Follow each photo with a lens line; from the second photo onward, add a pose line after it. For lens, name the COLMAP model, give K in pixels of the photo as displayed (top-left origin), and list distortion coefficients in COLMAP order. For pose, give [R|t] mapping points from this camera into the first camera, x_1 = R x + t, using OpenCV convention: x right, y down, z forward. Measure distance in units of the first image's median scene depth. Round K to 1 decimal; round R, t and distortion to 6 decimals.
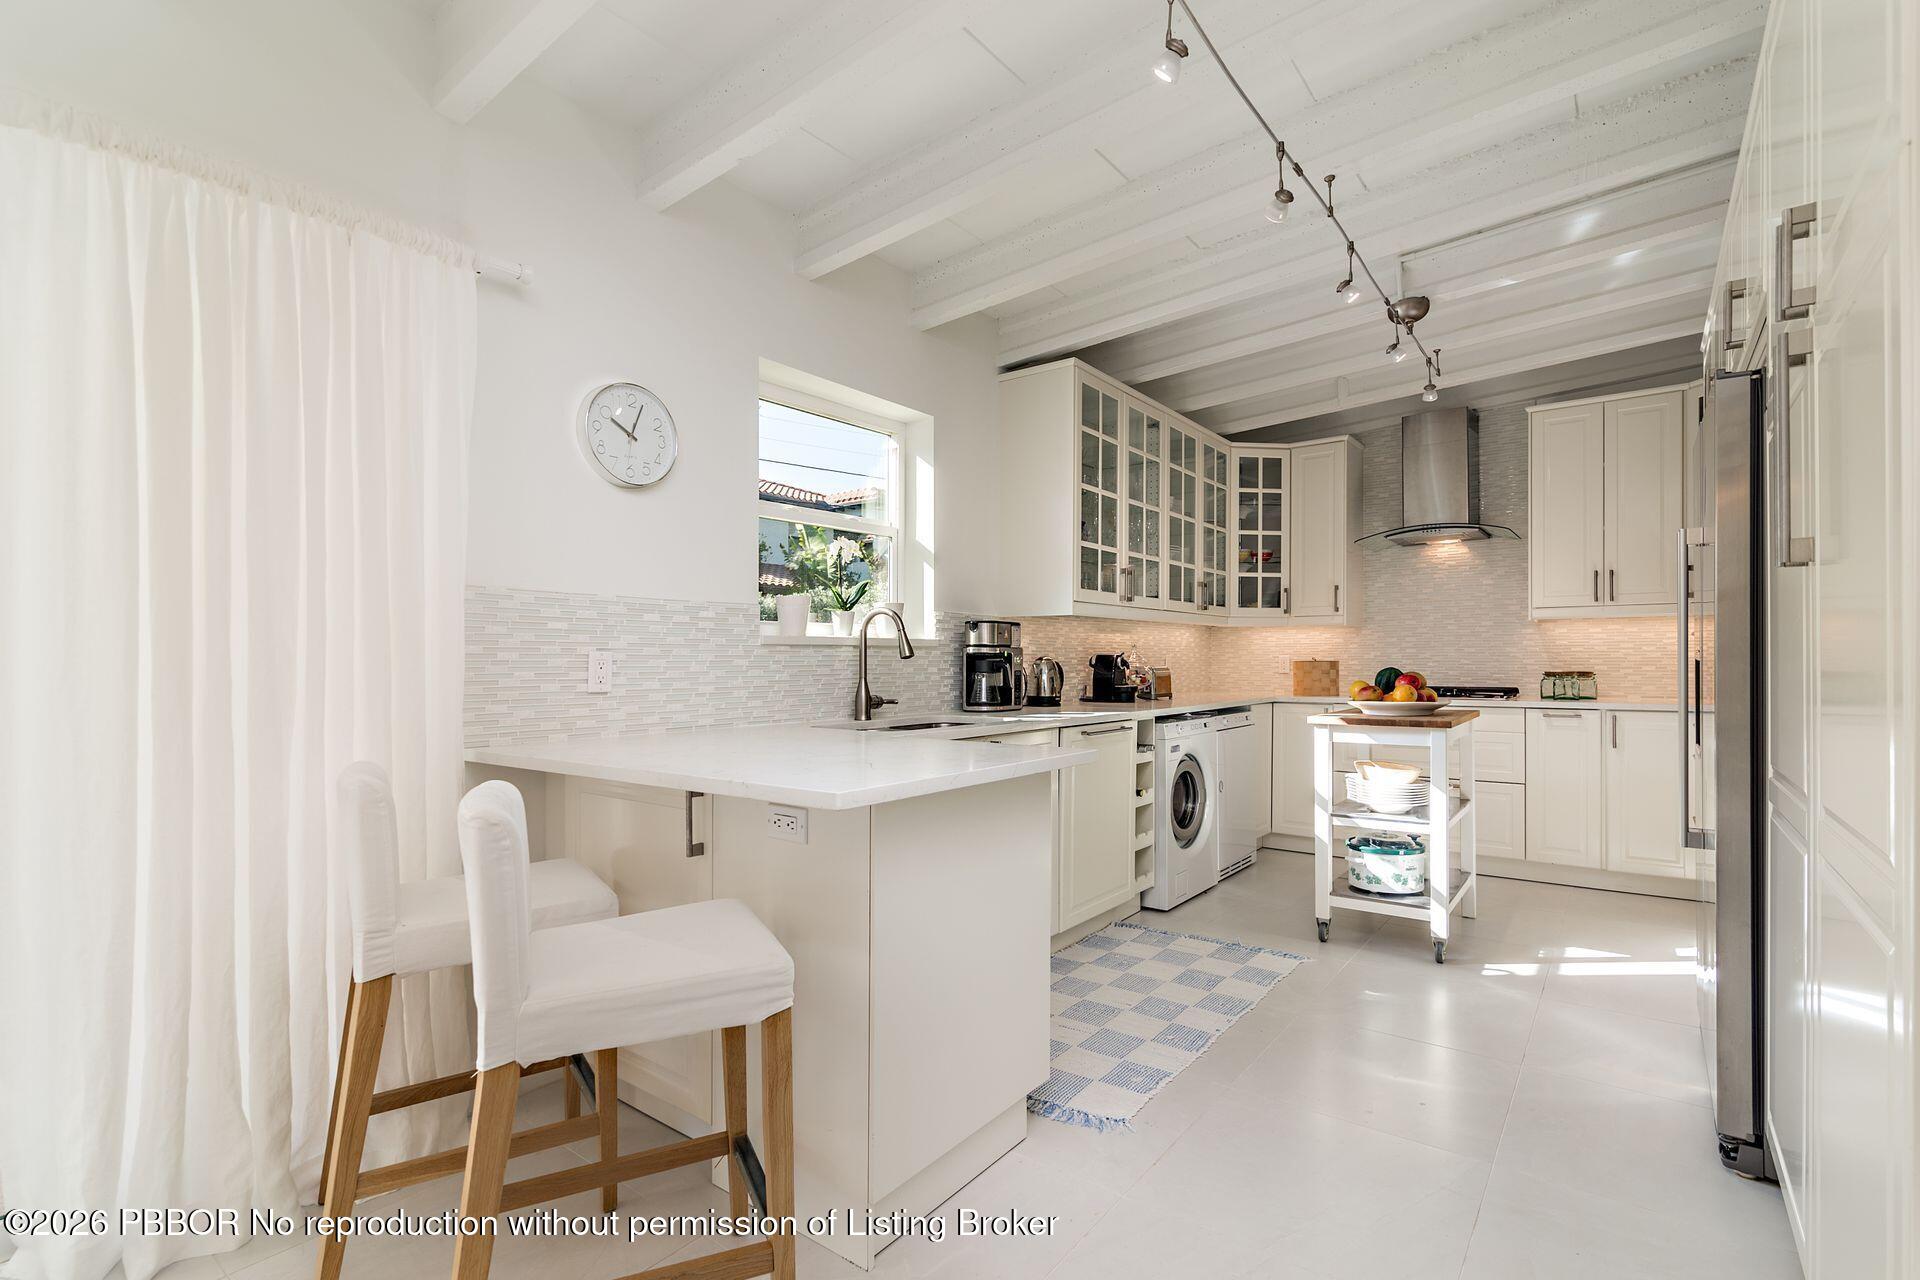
lens RADIAL K [[883.8, 0, 952.7], [0, 883.8, 649.6], [0, 0, 1]] dist [0.000571, 0.000694]
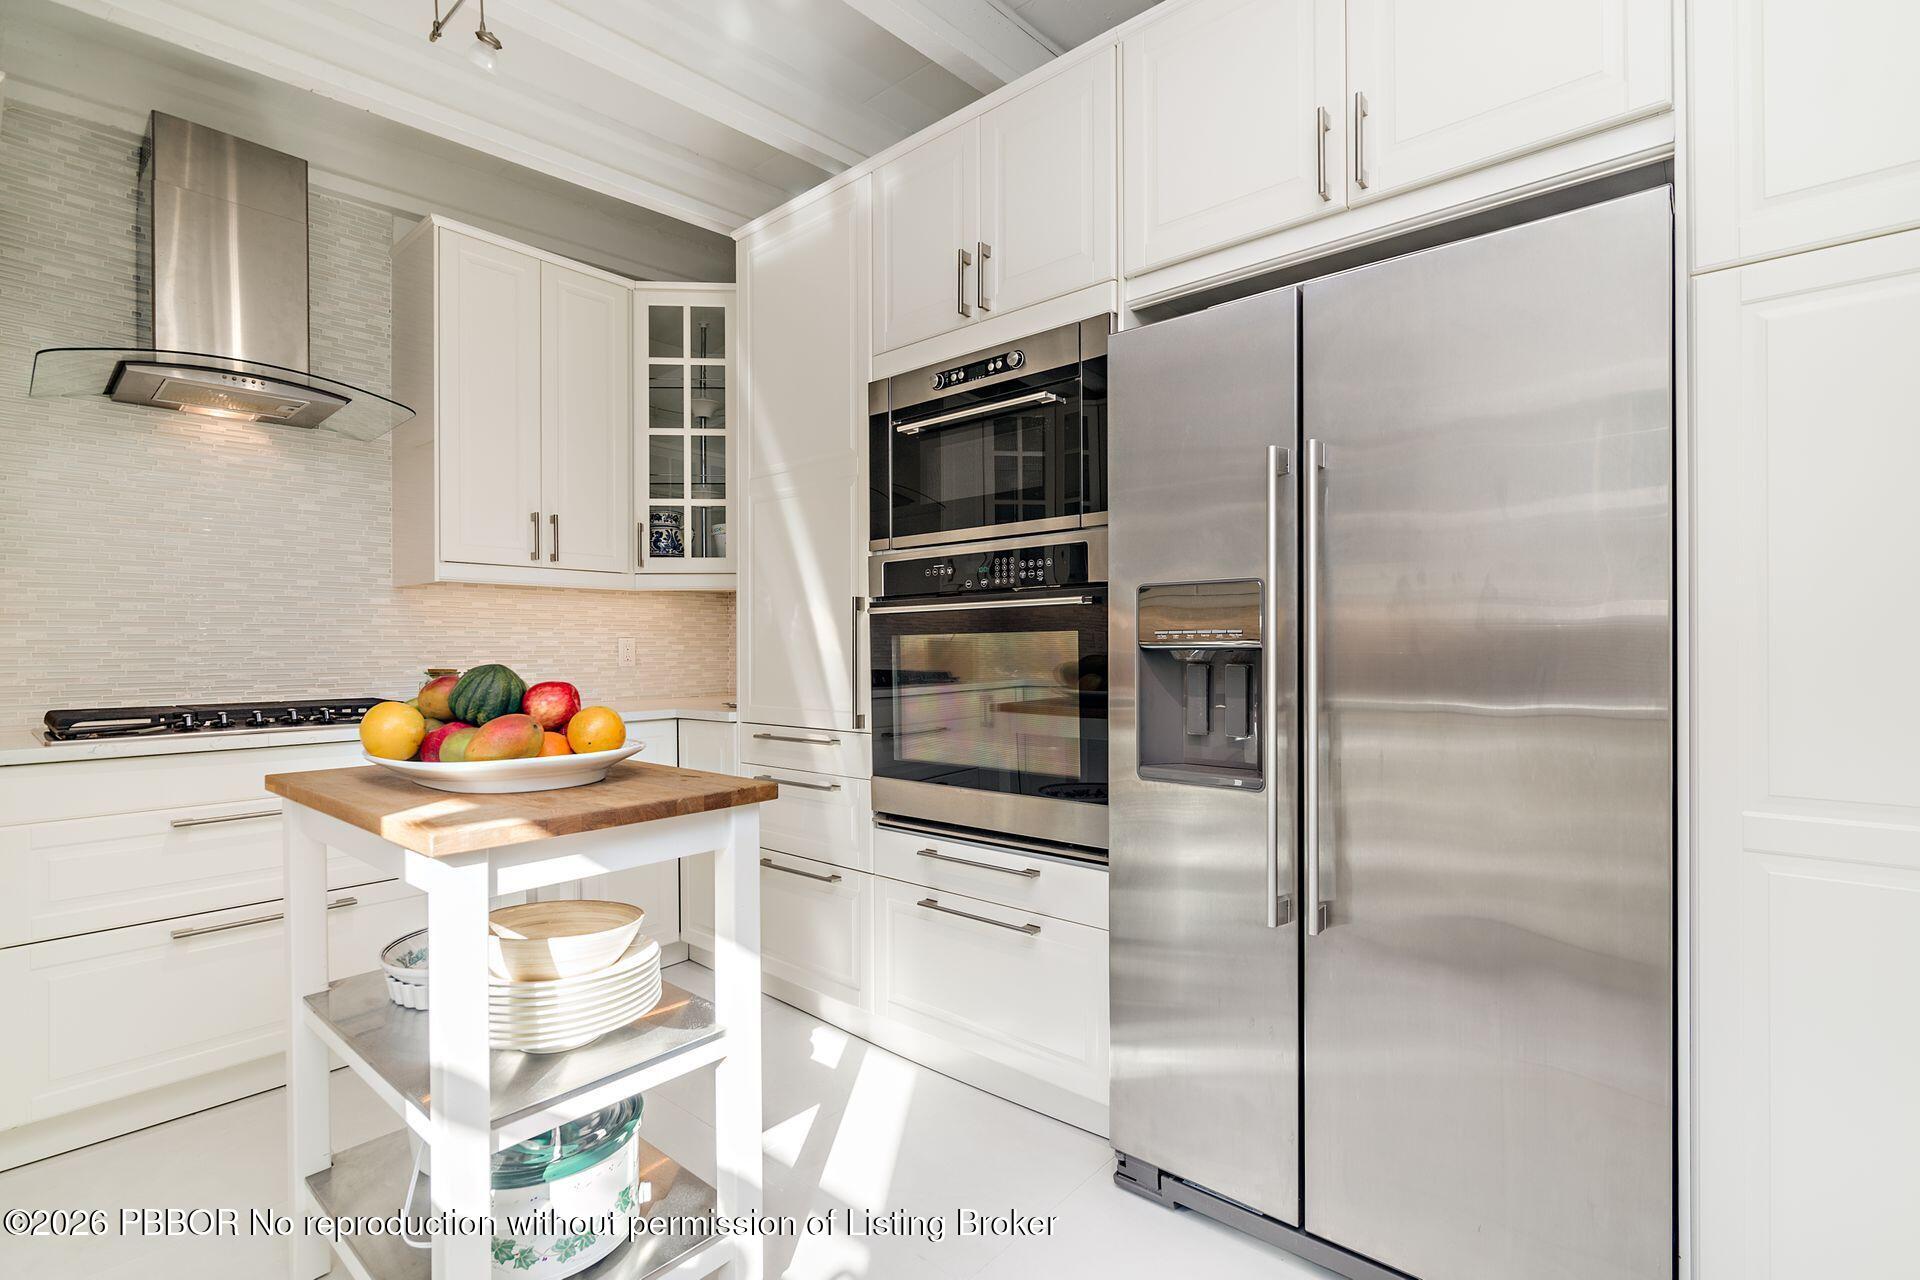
lens RADIAL K [[883.8, 0, 952.7], [0, 883.8, 649.6], [0, 0, 1]] dist [0.000571, 0.000694]
pose [[0.050434, 0.001023, 0.998727, 0.101595], [-0.008062, 0.999967, -0.000617, 0.010586], [-0.998695, -0.008021, 0.050441, 0.727799]]
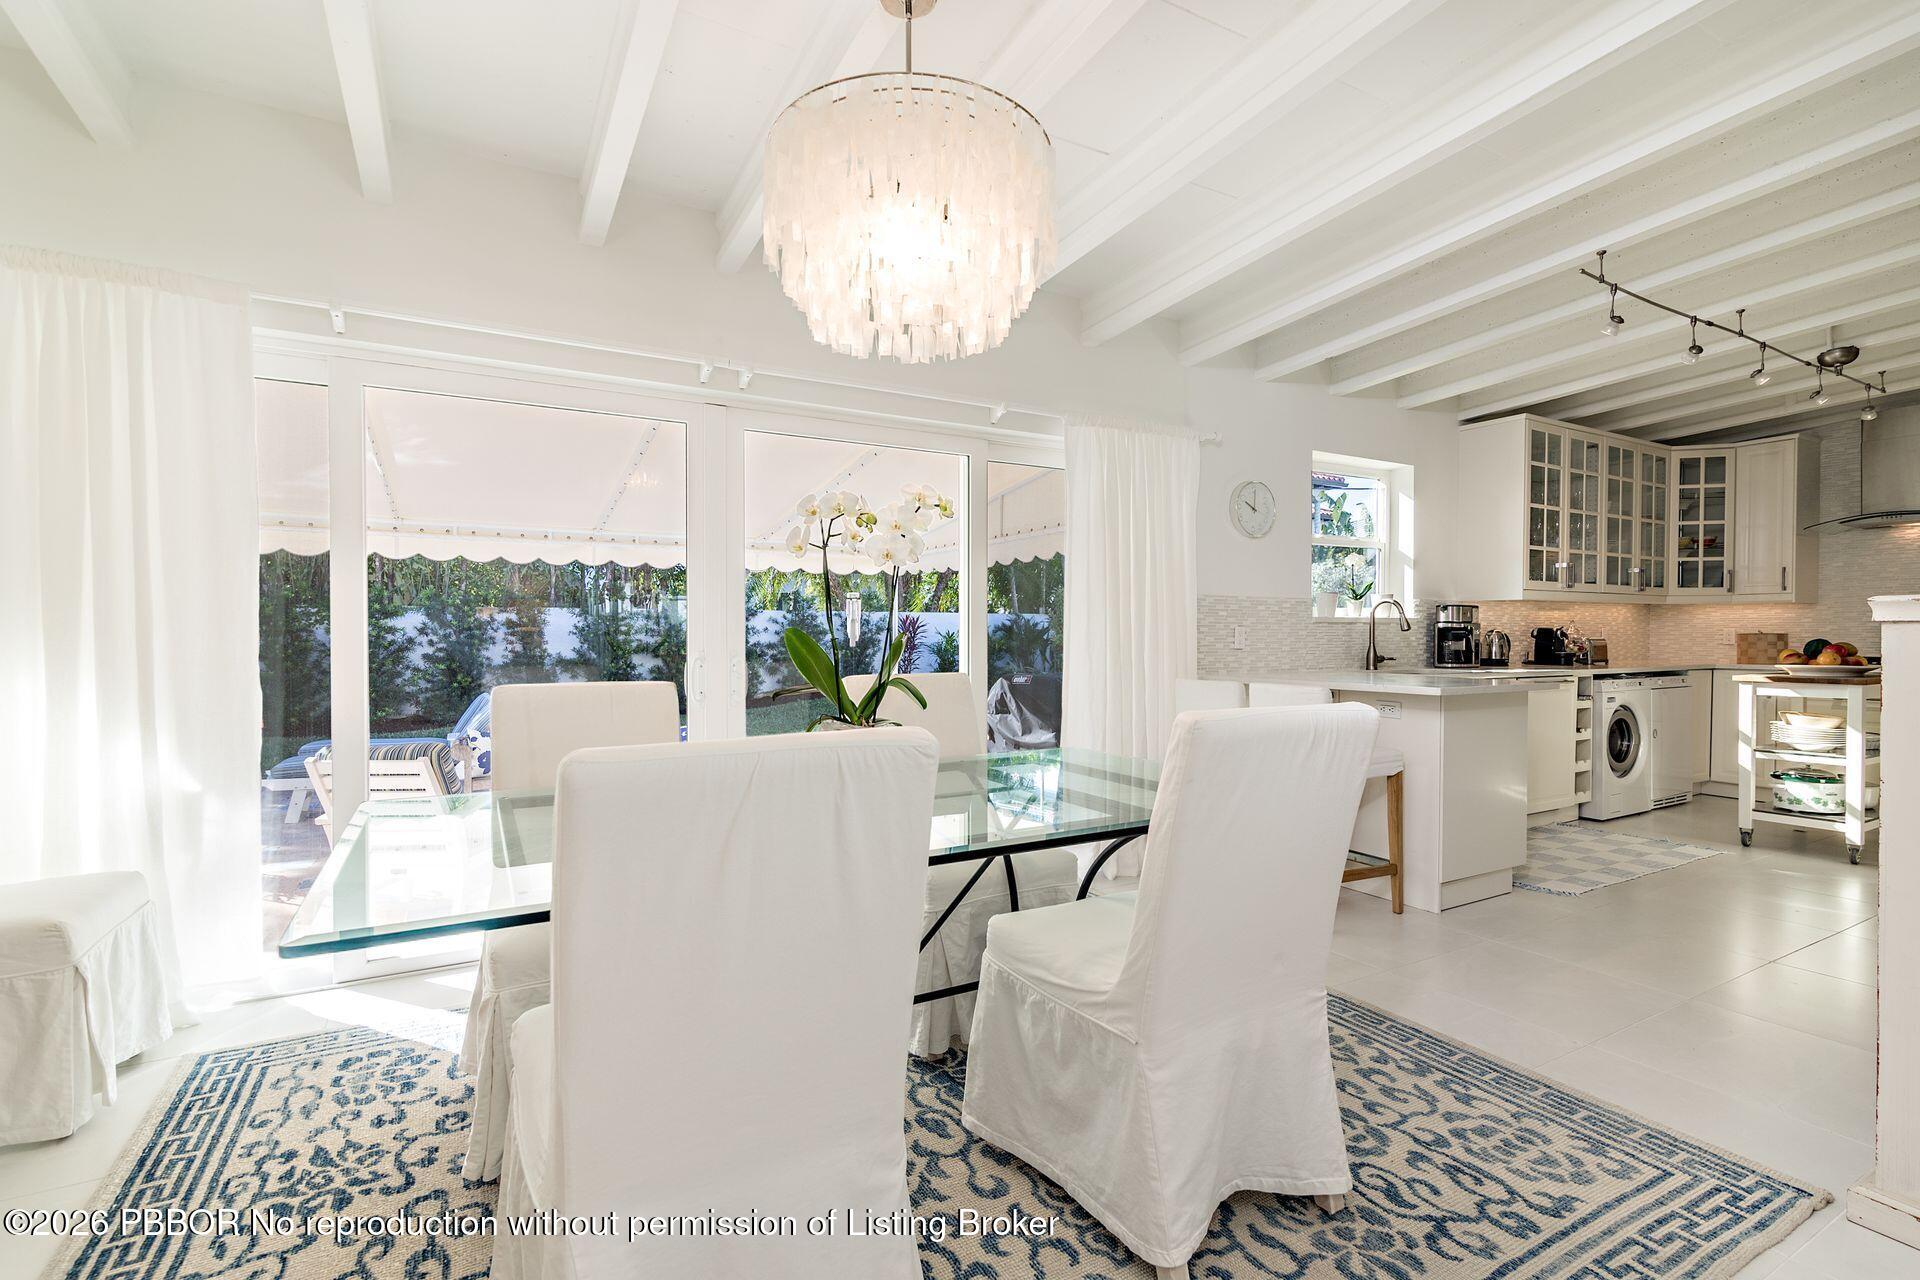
lens RADIAL K [[869.4, 0, 958.4], [0, 869.4, 635.5], [0, 0, 1]] dist [-0.001511, -0.000166]
pose [[0.922395, 0.003916, -0.386227, -0.148404], [0.002249, 0.999877, 0.015511, -0.005818], [0.386240, -0.015176, 0.922273, -0.577124]]
